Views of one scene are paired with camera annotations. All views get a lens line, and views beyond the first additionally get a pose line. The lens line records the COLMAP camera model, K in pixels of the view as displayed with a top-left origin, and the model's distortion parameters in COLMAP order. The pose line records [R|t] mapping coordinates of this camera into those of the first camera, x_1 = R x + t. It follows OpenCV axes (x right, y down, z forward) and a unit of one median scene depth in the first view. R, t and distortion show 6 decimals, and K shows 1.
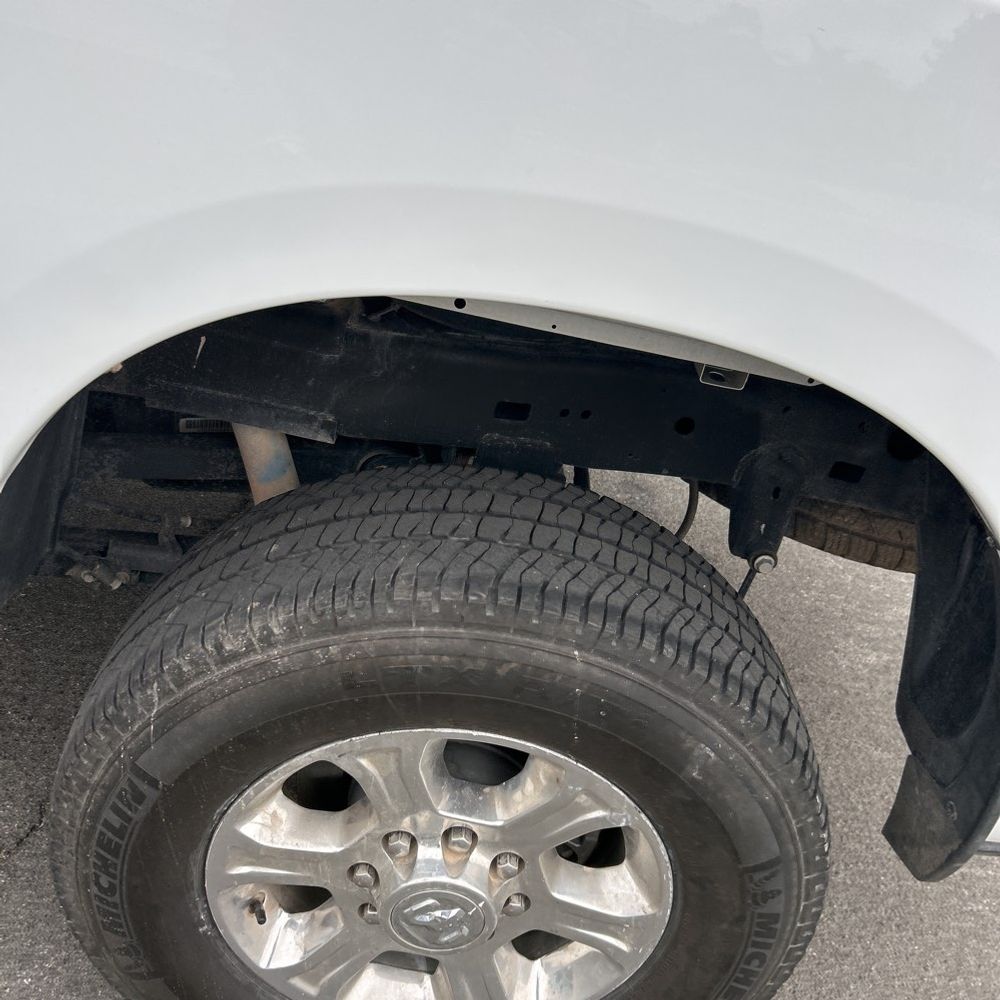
lens RADIAL K [[1006.7, 0, 488.6], [0, 1006.7, 481.6], [0, 0, 1]] dist [0.038430, -0.046412]
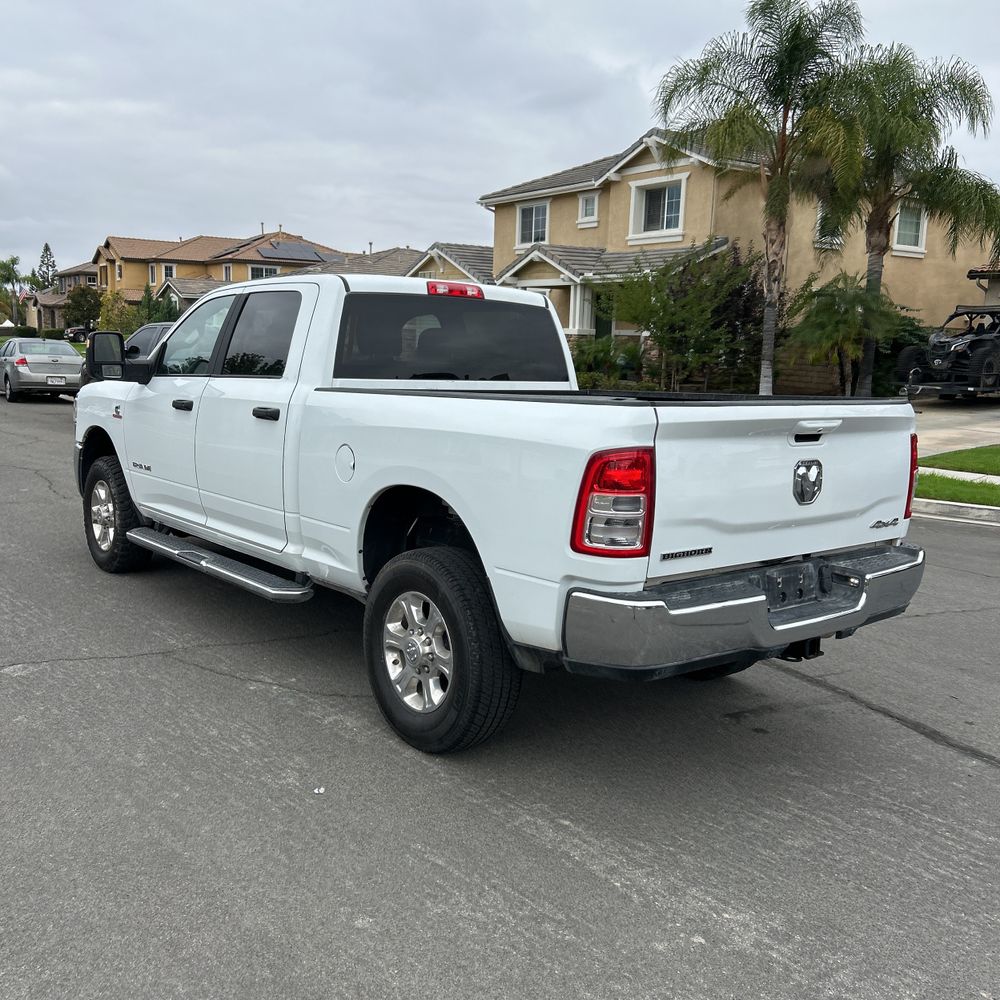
lens RADIAL K [[1006.7, 0, 488.6], [0, 1006.7, 481.6], [0, 0, 1]] dist [0.038430, -0.046412]
pose [[0.638268, -0.116392, -0.760964, 3.592592], [-0.295486, 0.875742, -0.381790, 1.415734], [0.710846, 0.468539, 0.524566, -1.297164]]
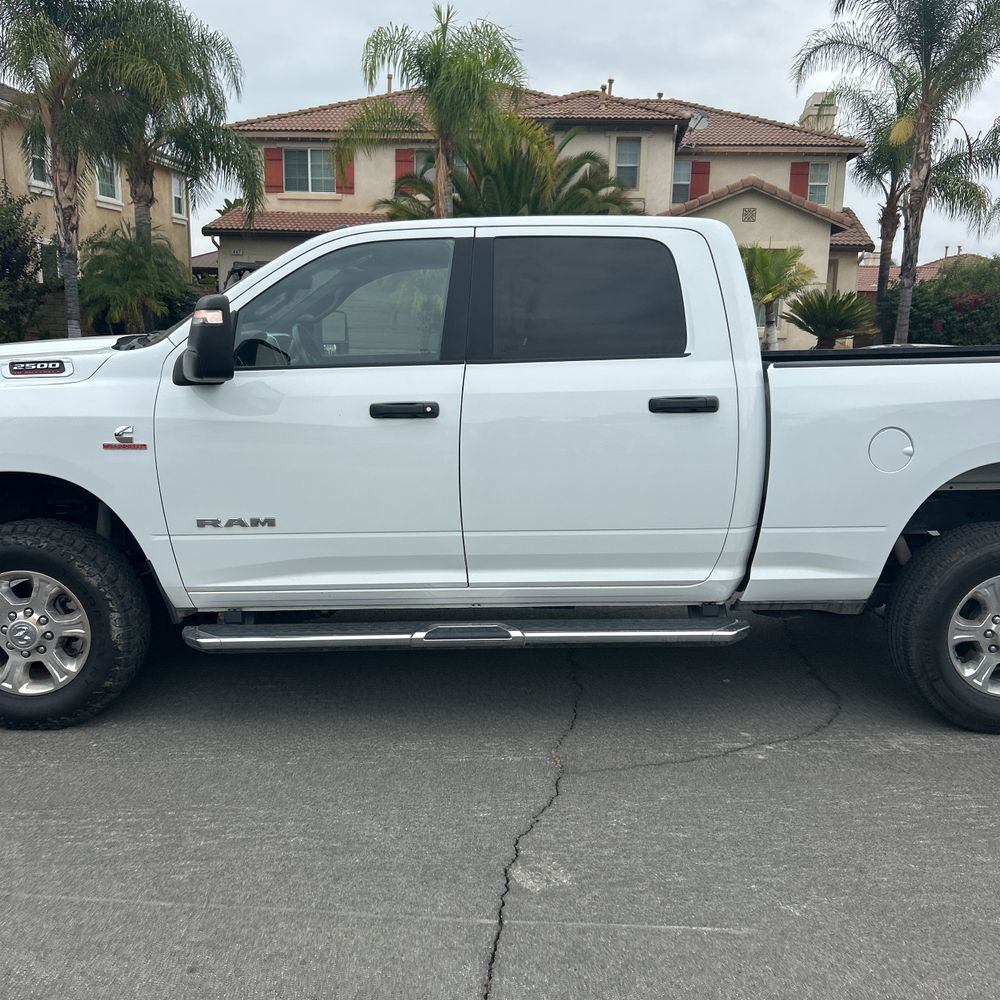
lens RADIAL K [[1006.1, 0, 498.1], [0, 1006.1, 502.2], [0, 0, 1]] dist [0.019637, -0.005447]
pose [[0.972871, -0.231336, -0.002195, -1.984337], [0.214748, 0.906559, -0.363364, 1.039866], [0.086050, 0.353035, 0.931645, -3.128416]]
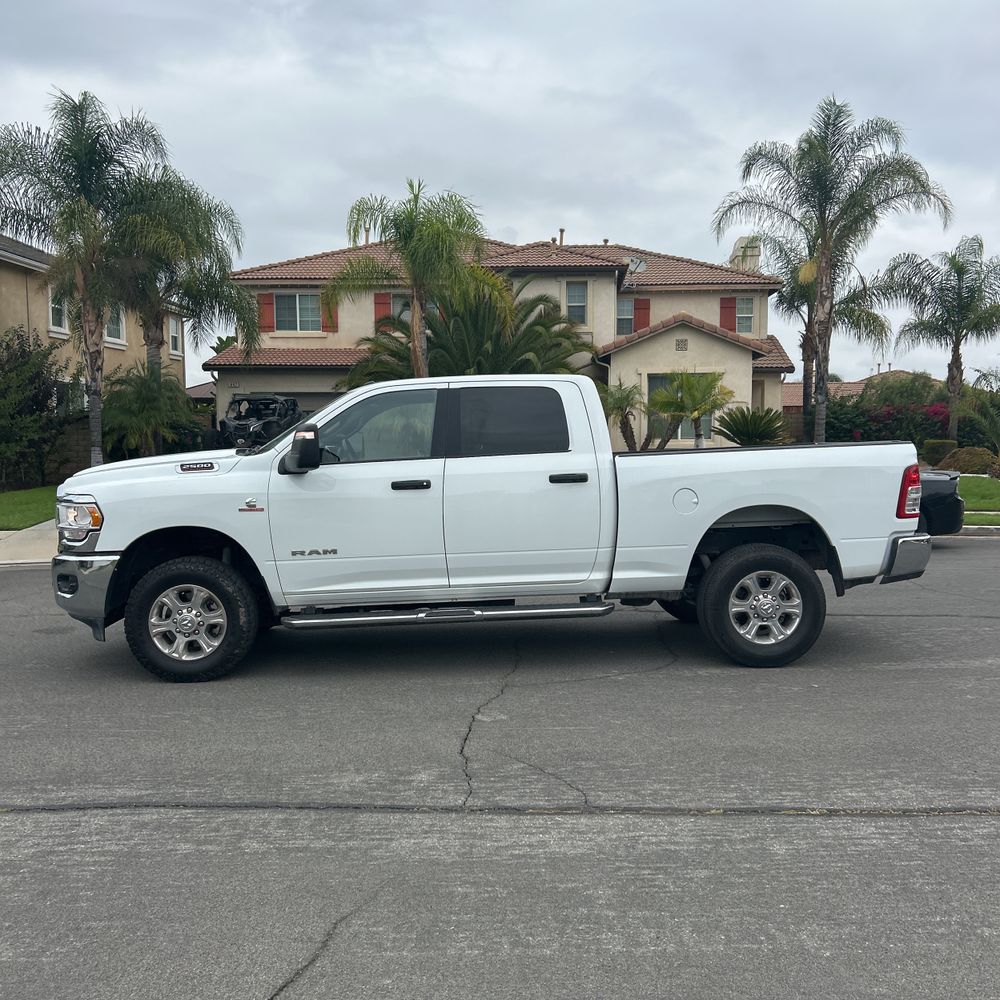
lens RADIAL K [[995.0, 0, 509.9], [0, 995.0, 499.6], [0, 0, 1]] dist [0.121668, -0.319408]
pose [[0.965003, -0.254607, 0.062801, -2.066430], [0.254419, 0.850943, -0.459529, 2.639444], [0.063559, 0.459425, 0.885940, -5.651559]]
